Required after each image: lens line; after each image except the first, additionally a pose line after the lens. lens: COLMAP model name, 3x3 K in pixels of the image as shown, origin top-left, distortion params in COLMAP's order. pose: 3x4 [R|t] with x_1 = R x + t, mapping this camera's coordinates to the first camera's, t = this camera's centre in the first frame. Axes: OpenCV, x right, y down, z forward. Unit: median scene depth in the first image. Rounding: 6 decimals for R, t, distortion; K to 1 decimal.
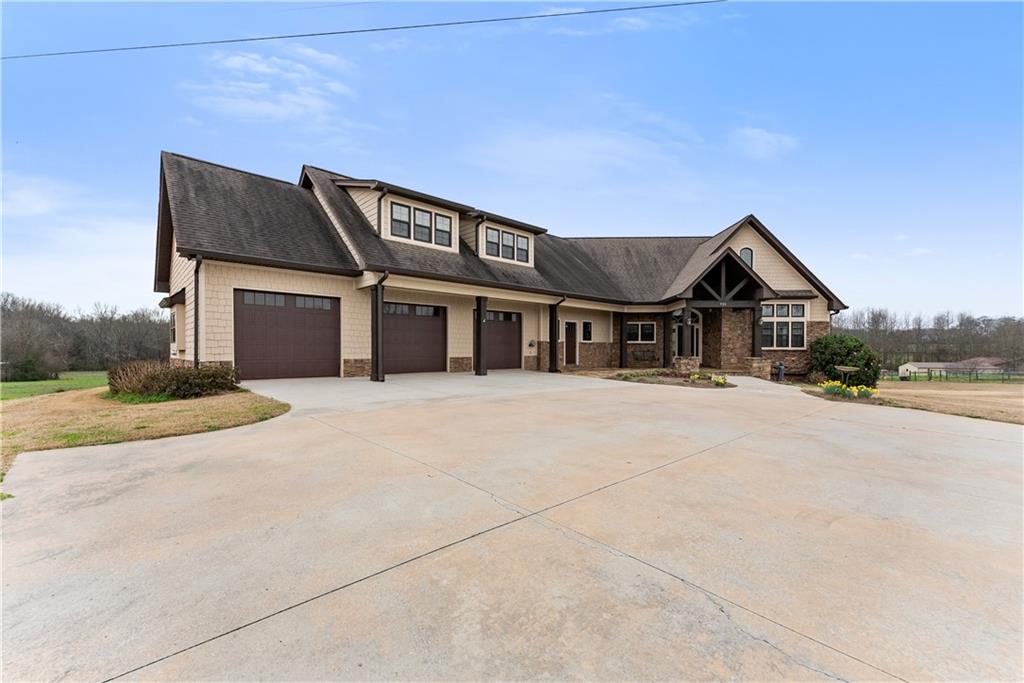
lens RADIAL K [[412.9, 0, 512.0], [0, 412.9, 341.5], [0, 0, 1]] dist [0.001648, 0.000067]
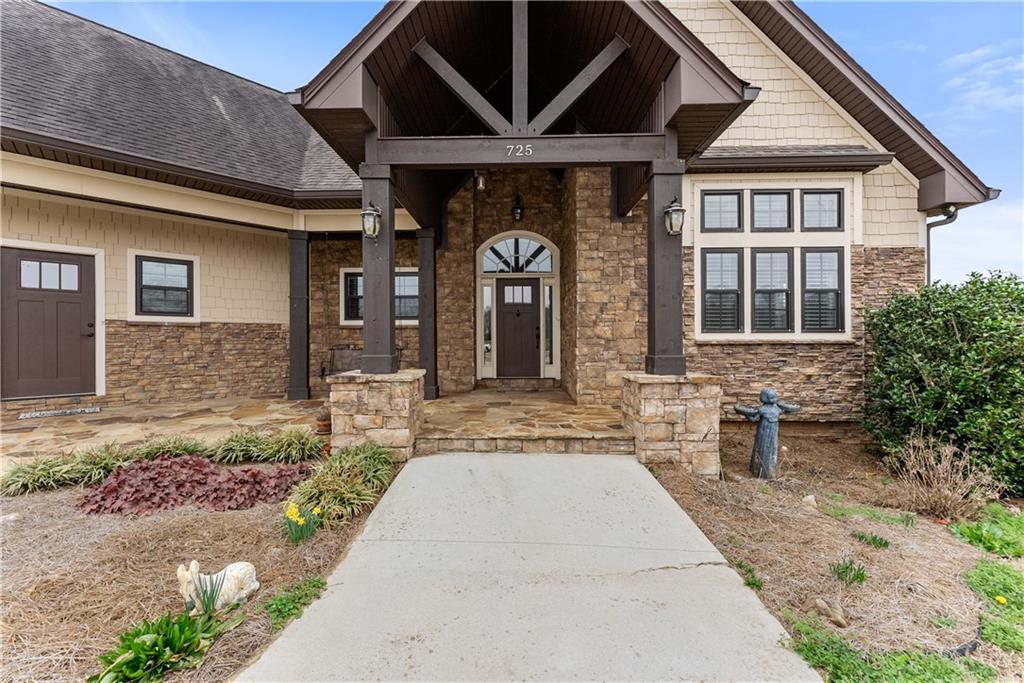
lens RADIAL K [[418.0, 0, 504.7], [0, 418.0, 336.2], [0, 0, 1]] dist [0.001101, 0.000037]
pose [[0.999965, -0.006112, 0.005770, 0.504955], [0.006090, 0.999974, 0.003792, 0.015311], [-0.005793, -0.003756, 0.999976, 0.767872]]
